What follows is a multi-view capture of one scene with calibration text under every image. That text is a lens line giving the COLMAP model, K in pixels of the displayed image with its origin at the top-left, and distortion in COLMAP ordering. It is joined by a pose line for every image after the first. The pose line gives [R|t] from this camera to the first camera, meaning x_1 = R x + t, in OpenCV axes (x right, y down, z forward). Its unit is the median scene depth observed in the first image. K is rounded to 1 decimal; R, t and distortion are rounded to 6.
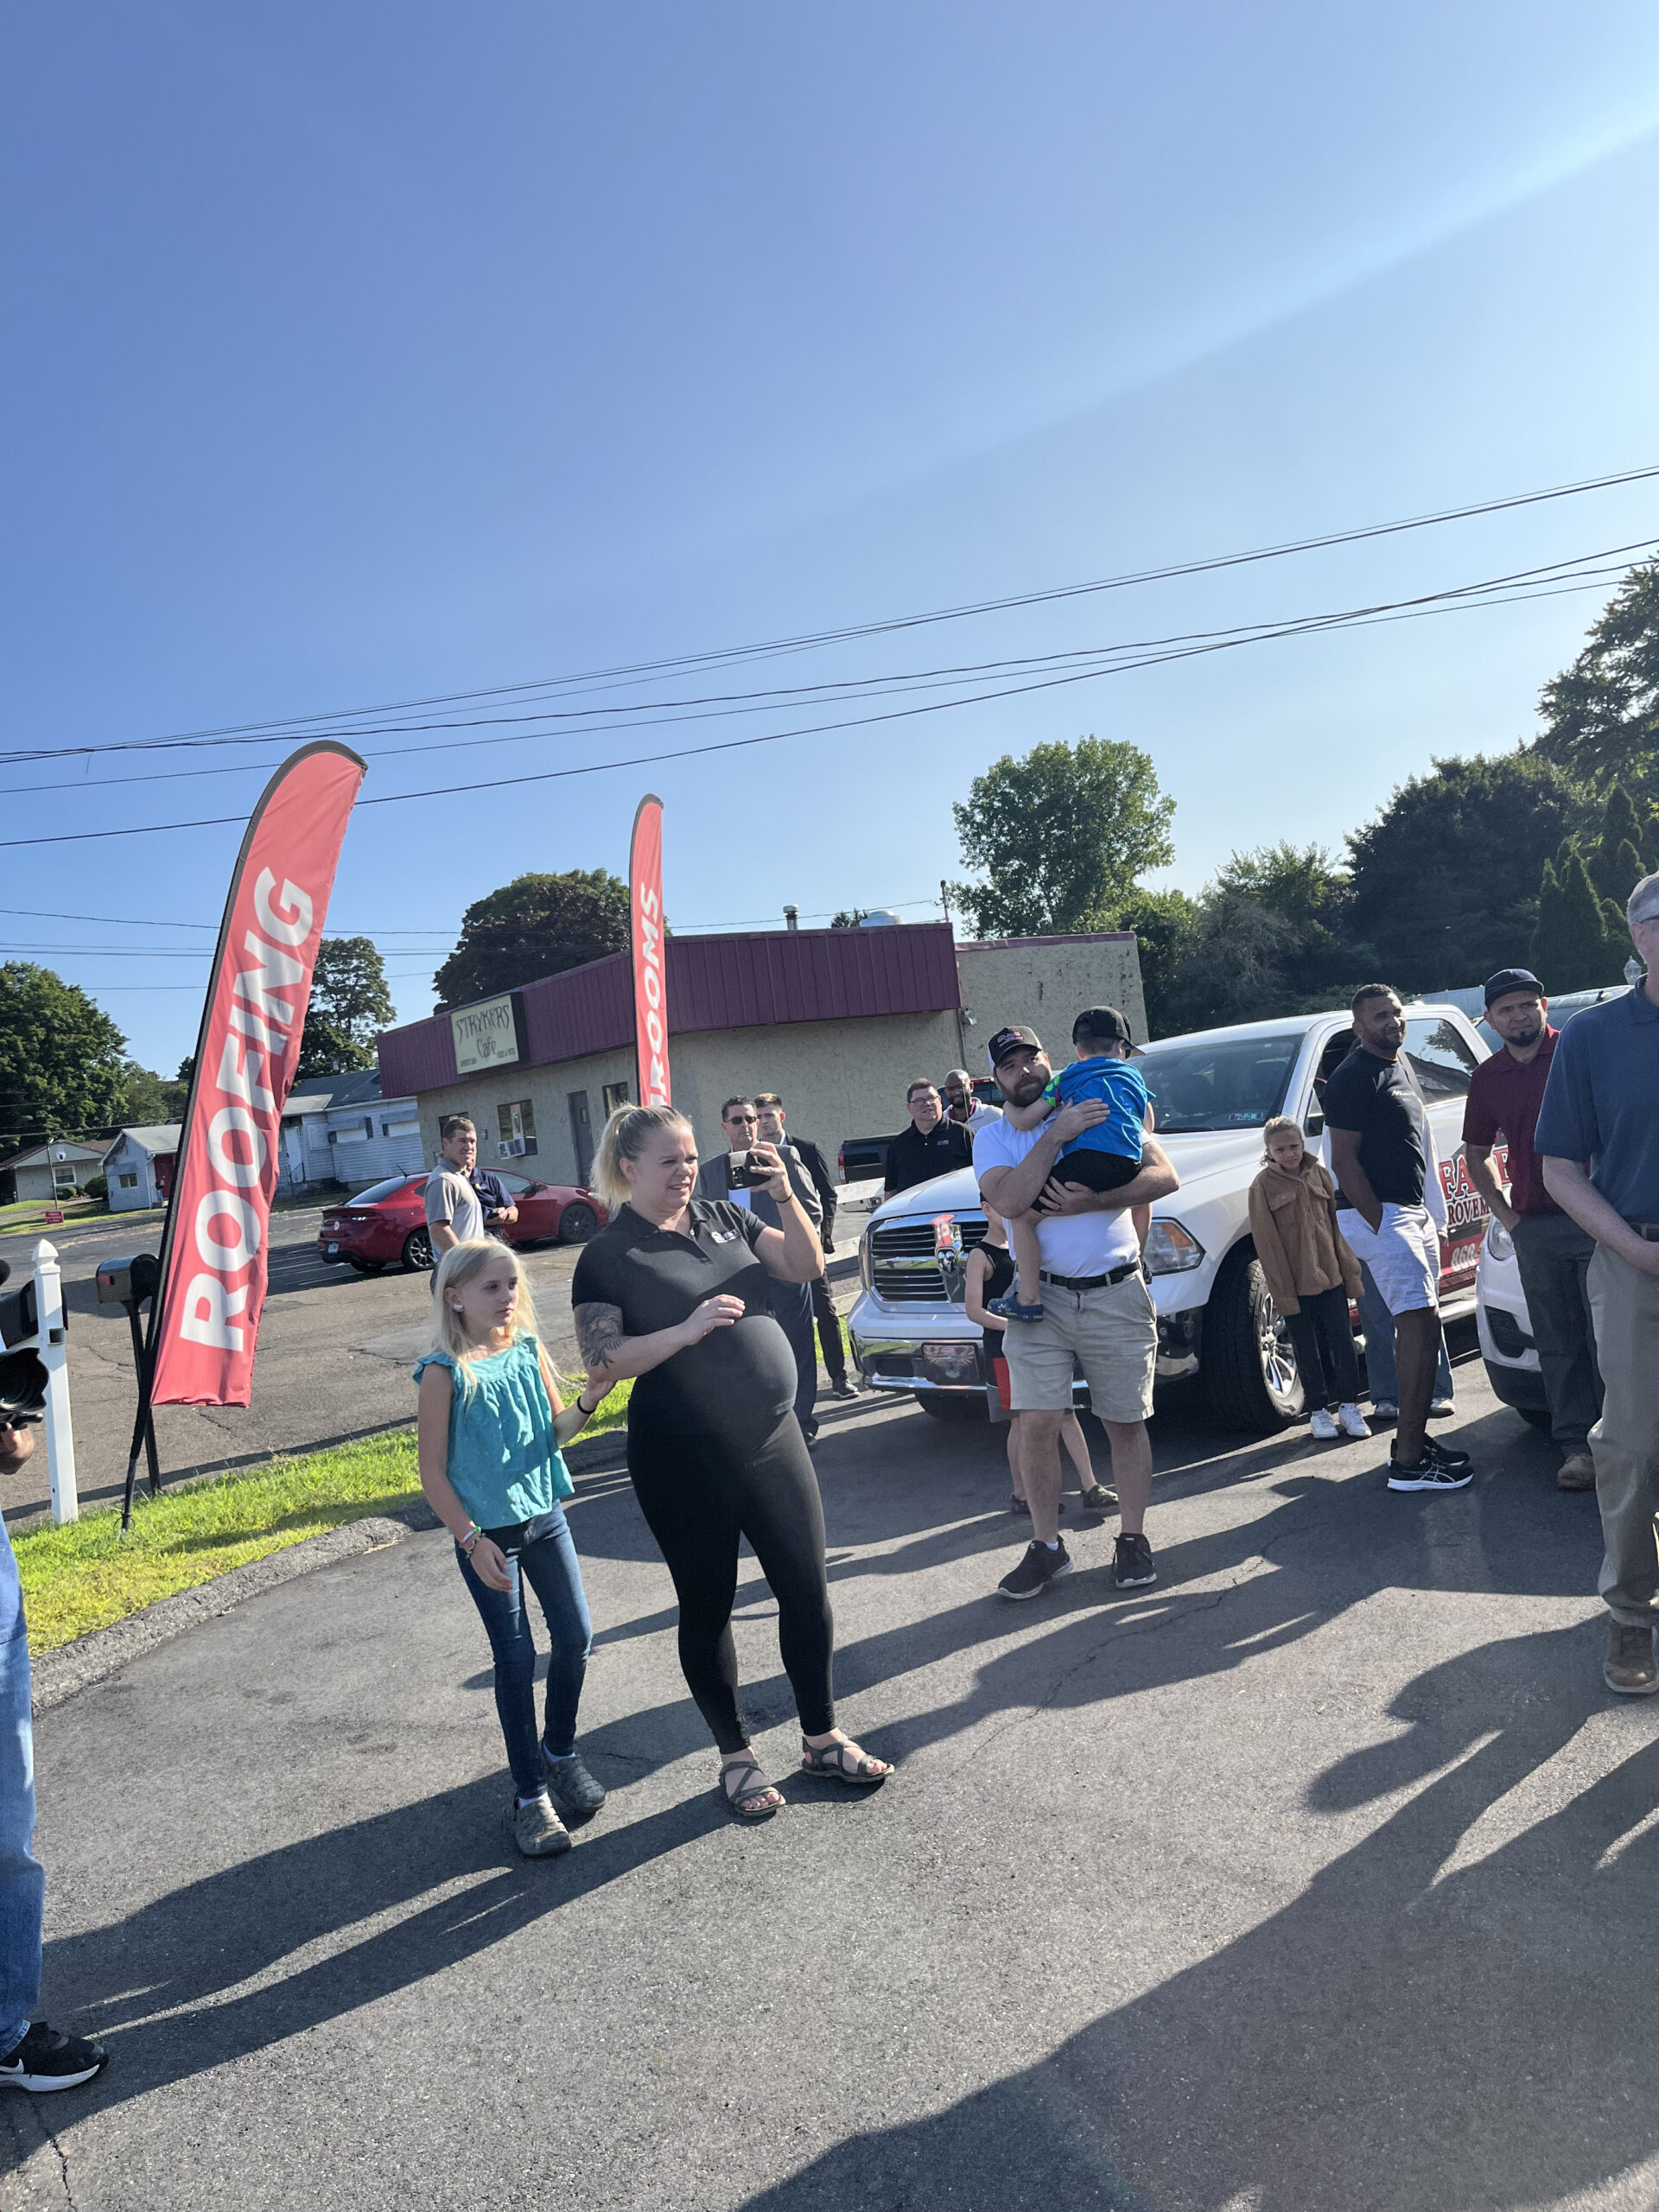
lens RADIAL K [[1630.0, 0, 828.8], [0, 1630.0, 1105.6], [0, 0, 1]] dist [0.050502, -0.065289]
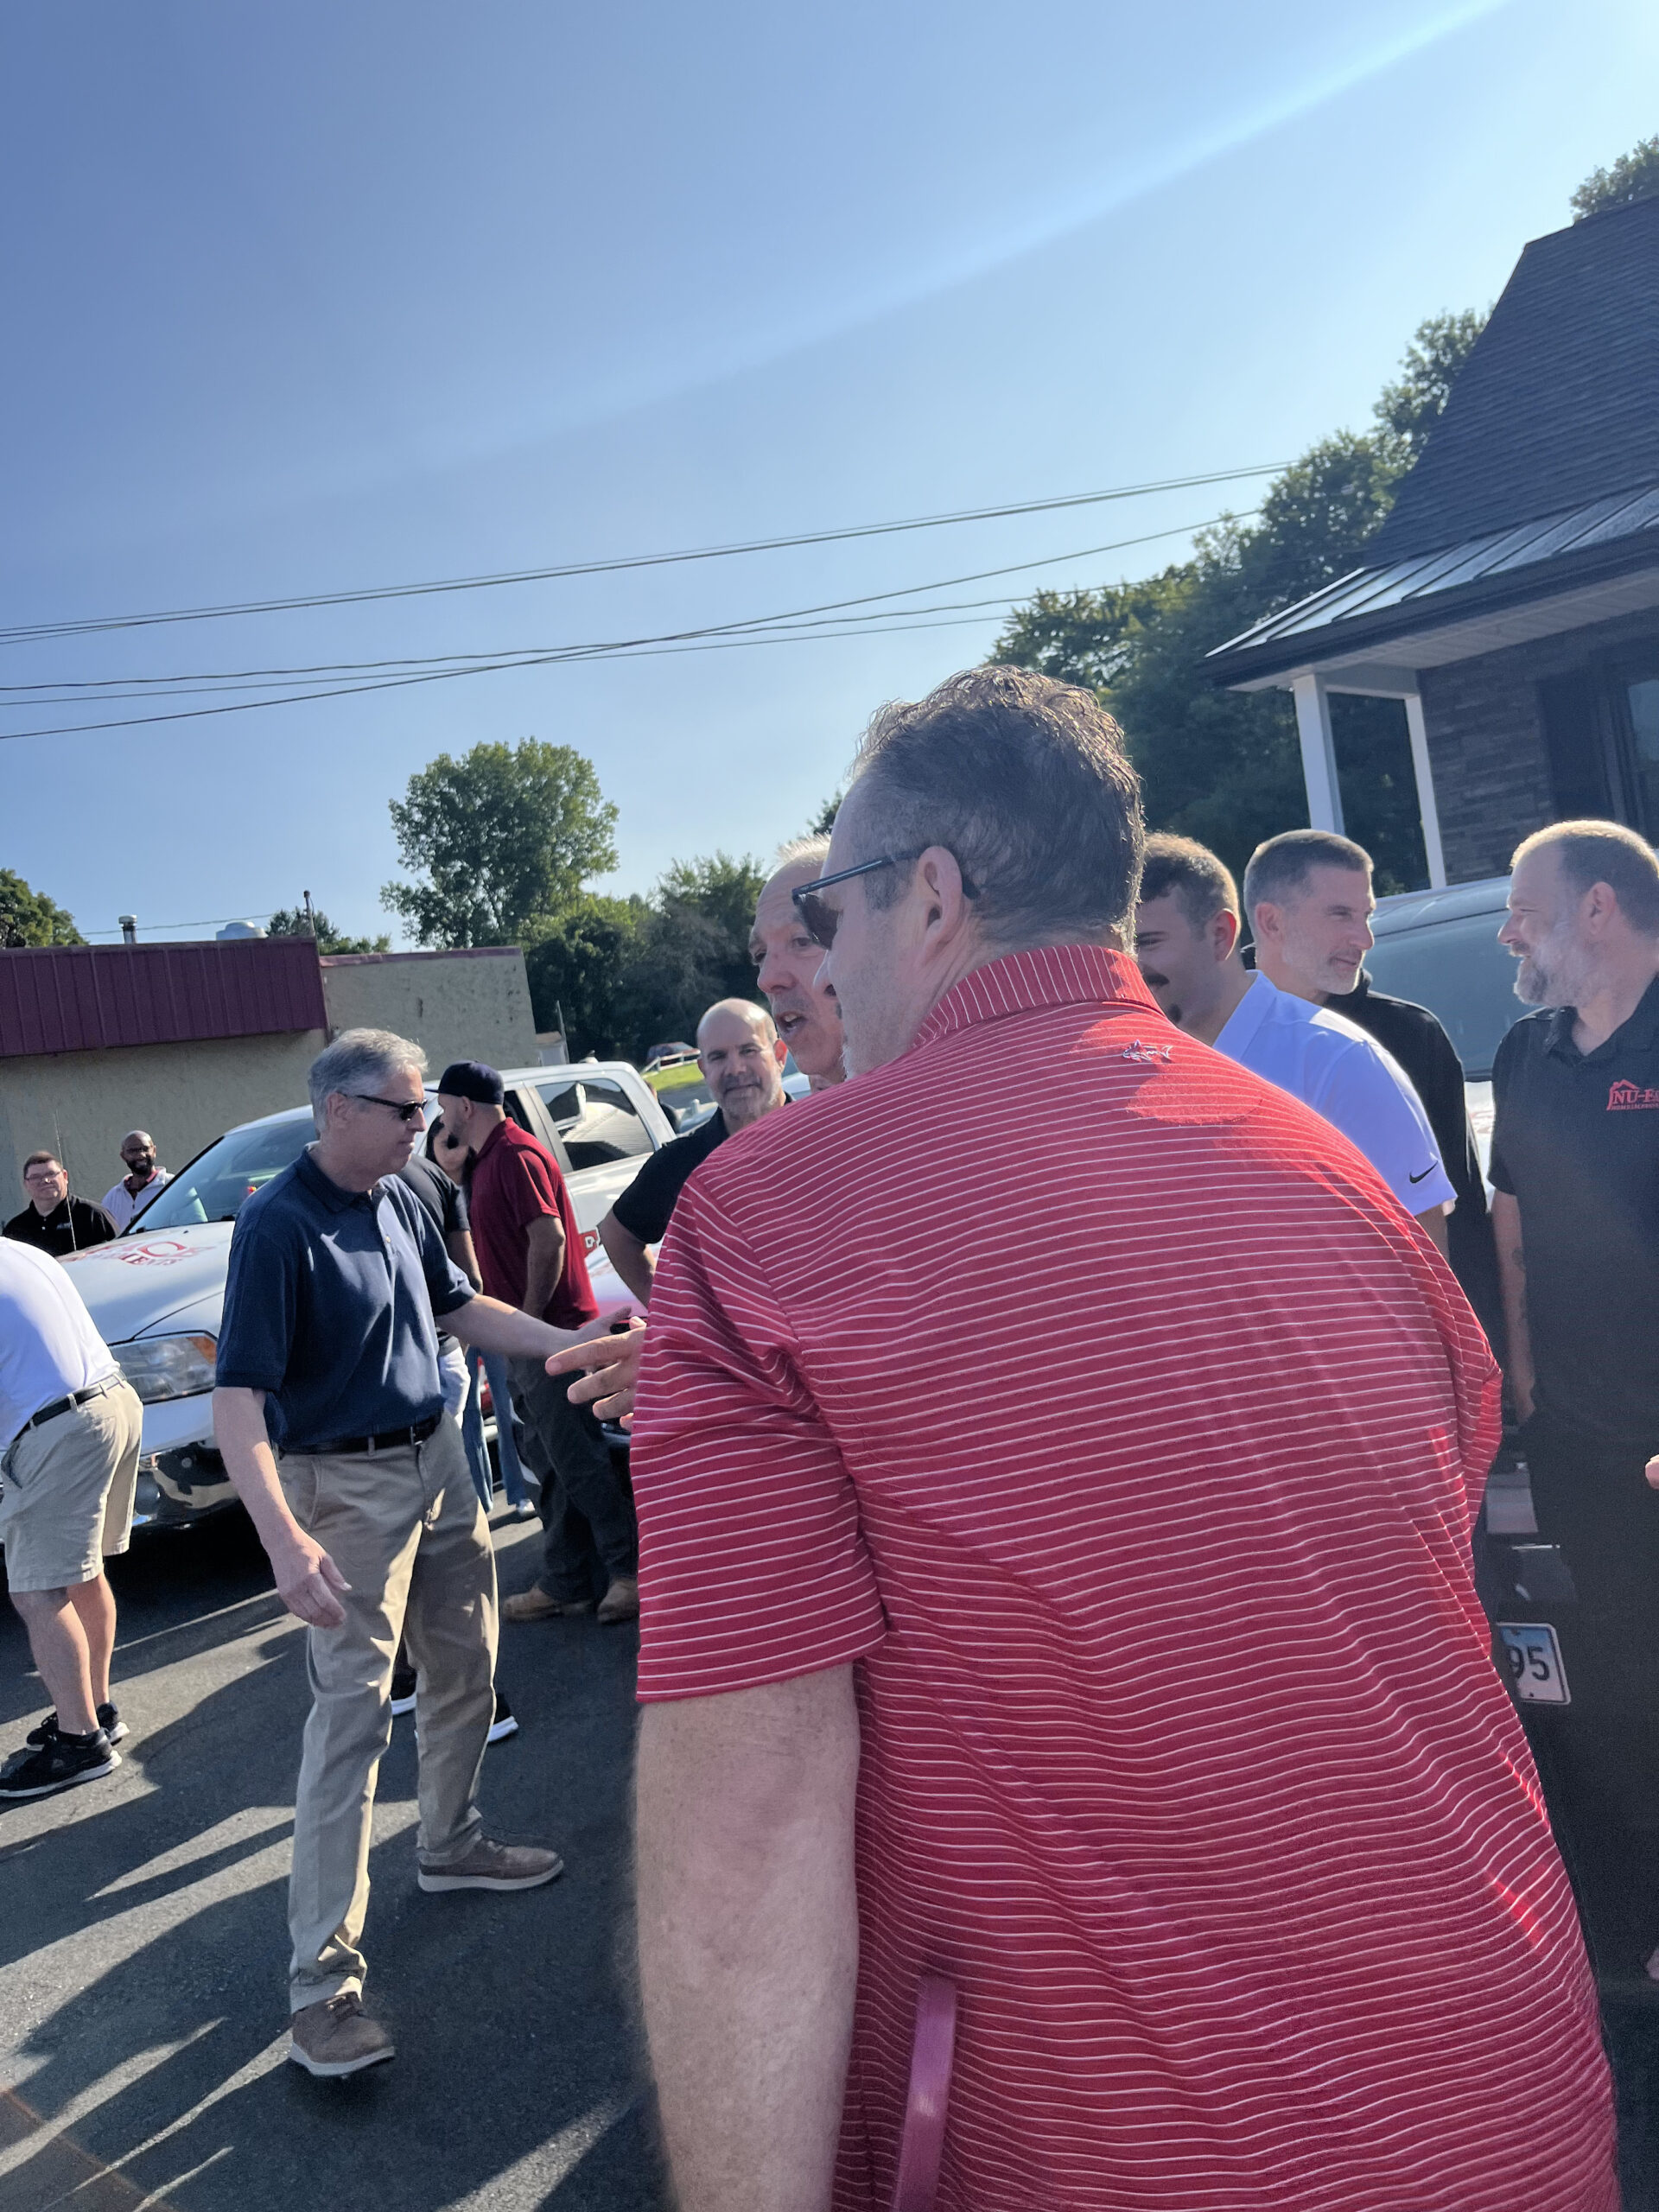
lens RADIAL K [[1630.0, 0, 834.1], [0, 1630.0, 1100.7], [0, 0, 1]] dist [0.050502, -0.065289]
pose [[0.951547, -0.024883, 0.306496, 0.195800], [0.025454, 0.999674, 0.002135, -0.035676], [-0.306449, 0.005770, 0.951870, 0.038606]]
